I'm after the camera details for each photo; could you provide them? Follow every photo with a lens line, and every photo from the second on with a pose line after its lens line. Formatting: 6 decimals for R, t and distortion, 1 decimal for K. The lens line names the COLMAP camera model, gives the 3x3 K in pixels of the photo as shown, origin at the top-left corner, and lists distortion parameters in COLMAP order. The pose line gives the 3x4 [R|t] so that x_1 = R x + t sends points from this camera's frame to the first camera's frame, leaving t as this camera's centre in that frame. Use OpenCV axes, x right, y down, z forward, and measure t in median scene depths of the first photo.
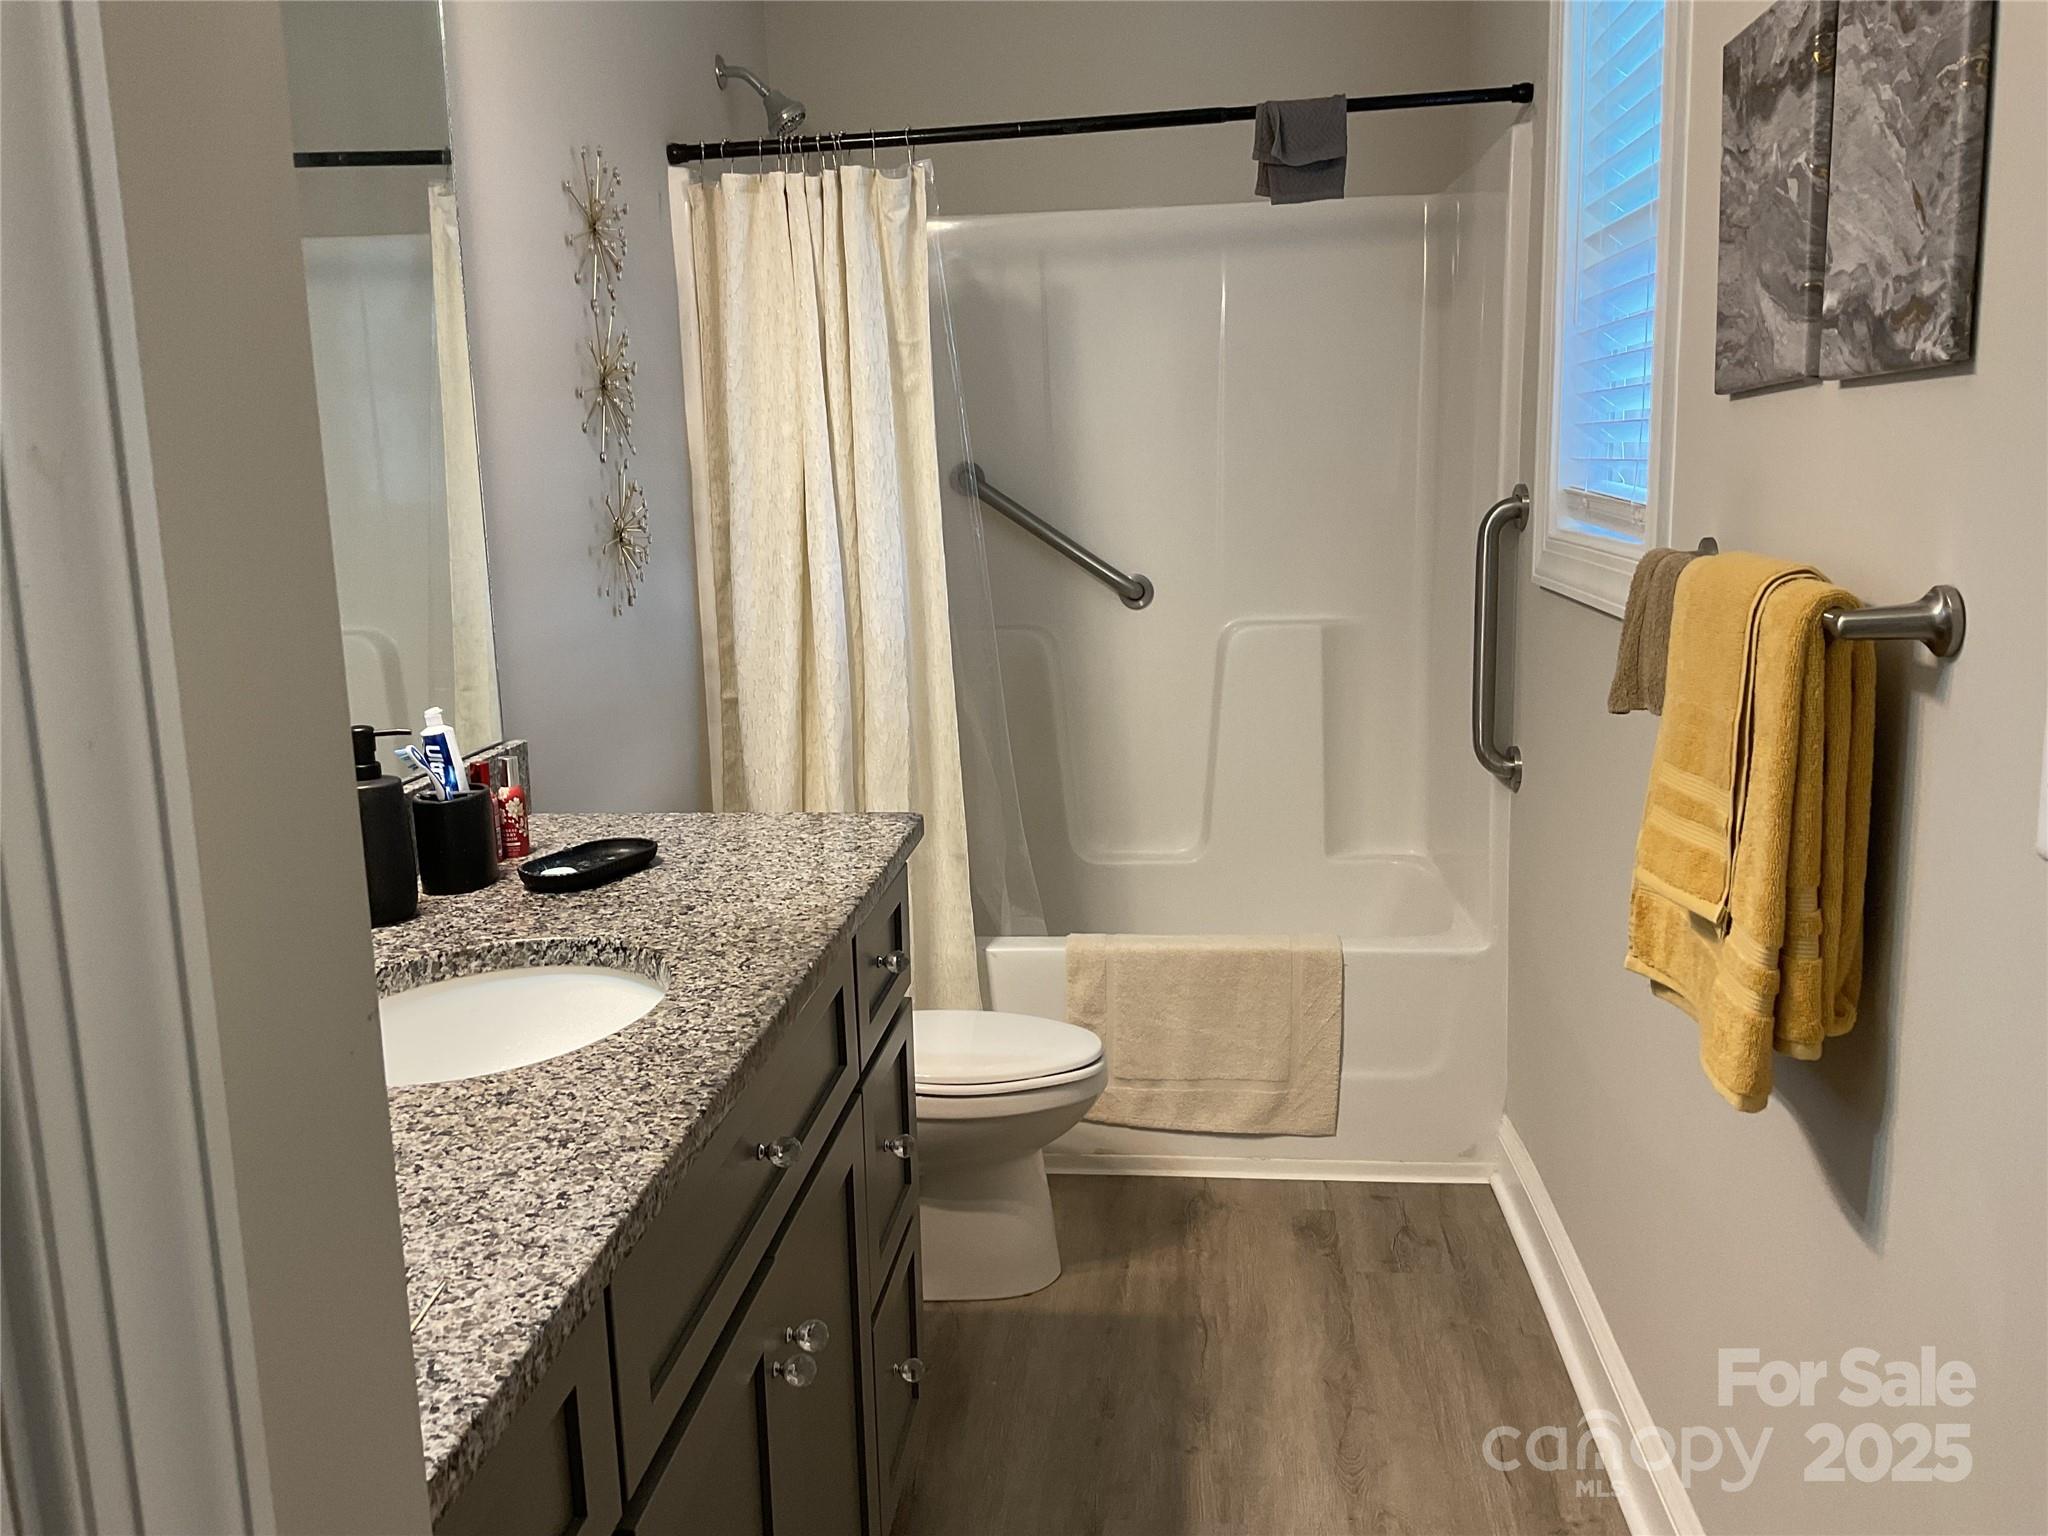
lens RADIAL K [[1726.4, 0, 1023.5], [0, 1726.4, 769.4], [0, 0, 1]] dist [0.090351, -0.173872]
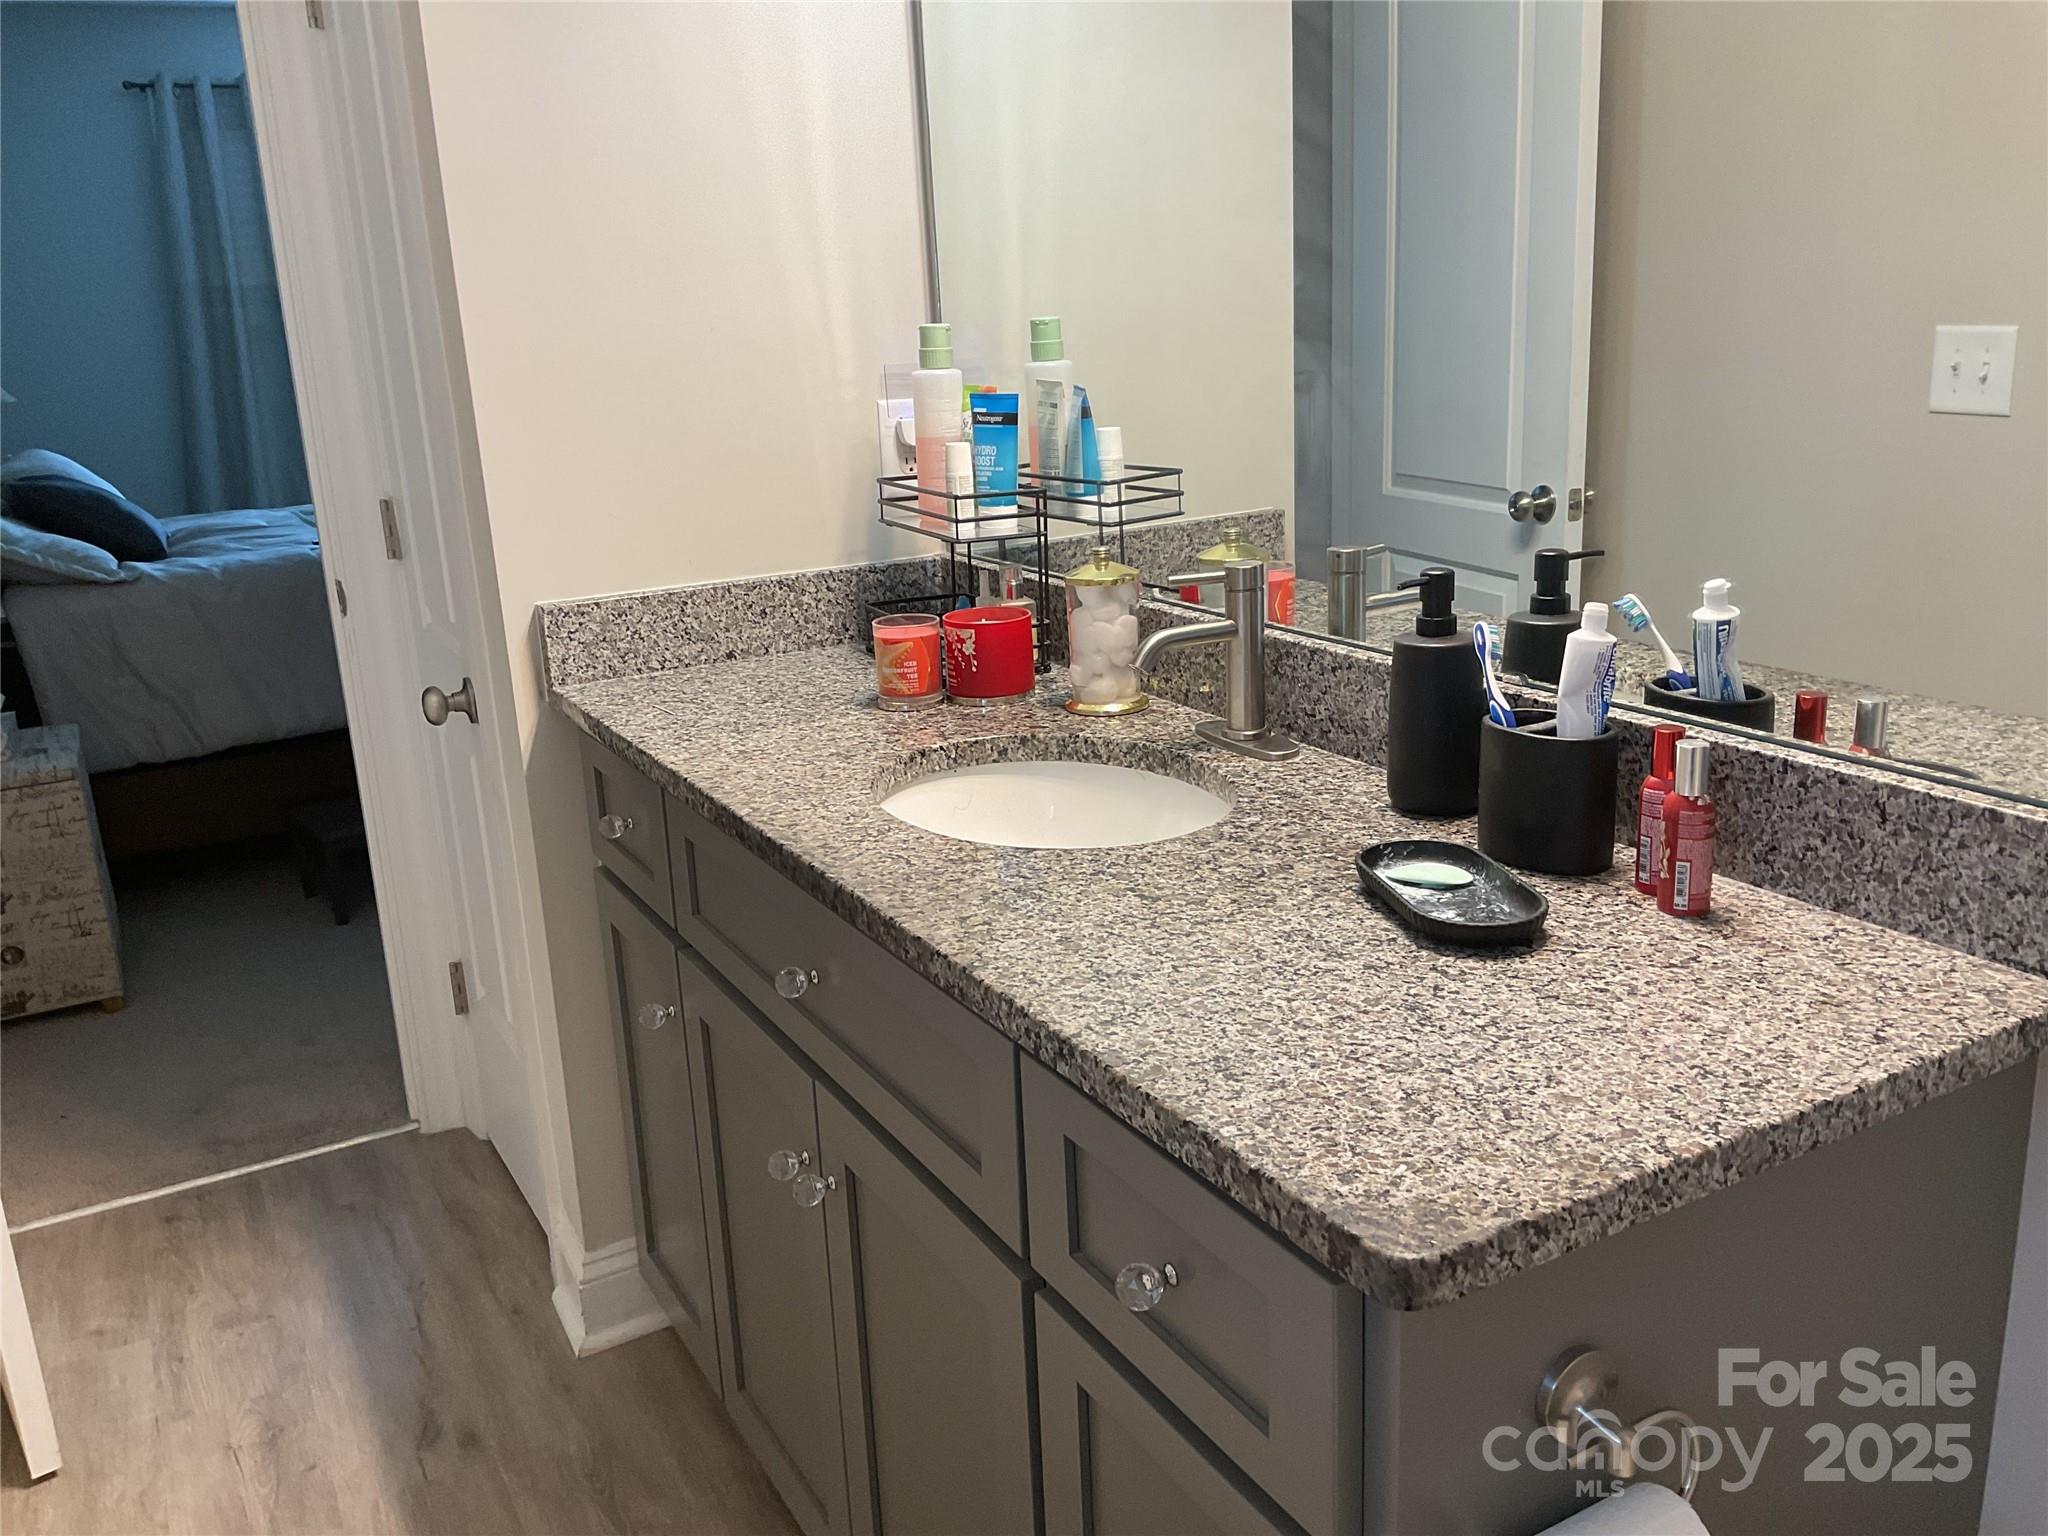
lens RADIAL K [[1726.4, 0, 1022.2], [0, 1726.4, 772.7], [0, 0, 1]] dist [0.090351, -0.173872]
pose [[-0.819719, 0.220759, -0.528513, 0.260601], [-0.031241, 0.904132, 0.426109, -0.325356], [0.571913, 0.365801, -0.734238, 1.788221]]
